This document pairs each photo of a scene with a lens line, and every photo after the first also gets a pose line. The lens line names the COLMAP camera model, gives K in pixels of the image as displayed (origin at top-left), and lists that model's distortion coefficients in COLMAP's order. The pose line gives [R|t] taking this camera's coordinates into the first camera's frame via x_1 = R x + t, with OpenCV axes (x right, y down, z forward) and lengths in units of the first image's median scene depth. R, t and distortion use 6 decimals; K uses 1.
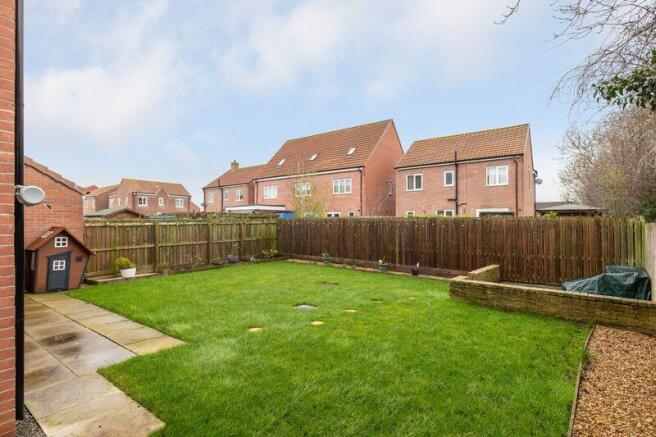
lens RADIAL K [[320.4, 0, 328.0], [0, 320.4, 218.5], [0, 0, 1]] dist [-0.000881, 0.000086]
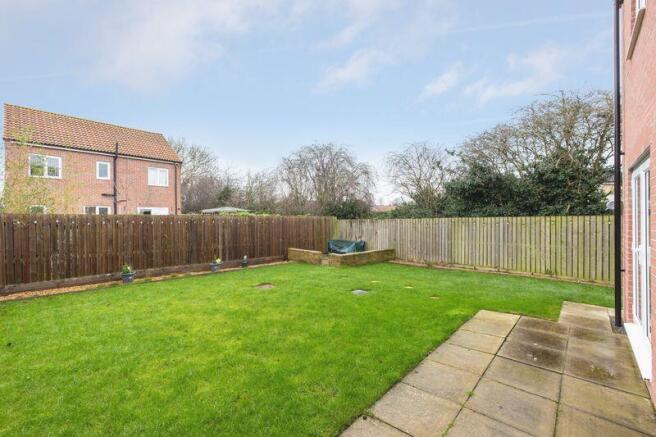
lens RADIAL K [[279.3, 0, 328.0], [0, 279.3, 218.5], [0, 0, 1]] dist [0.017049, 0.000001]
pose [[0.093910, -0.000370, 0.995581, -0.350299], [-0.007858, 0.999969, 0.001112, 0.001432], [-0.995550, -0.007928, 0.093904, 0.318727]]
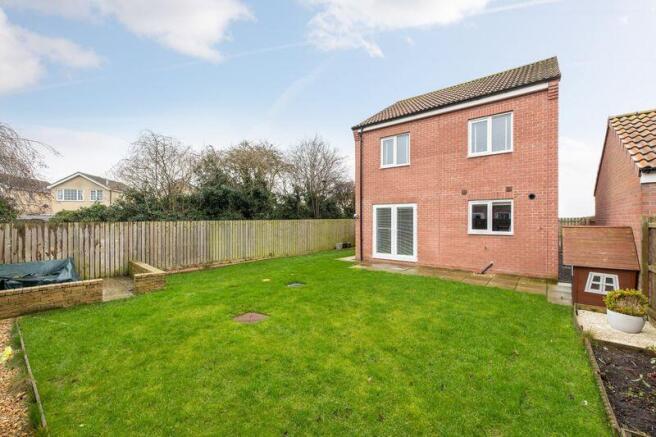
lens RADIAL K [[279.3, 0, 328.0], [0, 279.3, 218.5], [0, 0, 1]] dist [0.017049, 0.000001]
pose [[-0.999157, 0.003587, 0.040896, -0.081717], [0.002606, 0.999708, -0.024014, 0.008975], [-0.040971, -0.023887, -0.998875, 0.674505]]
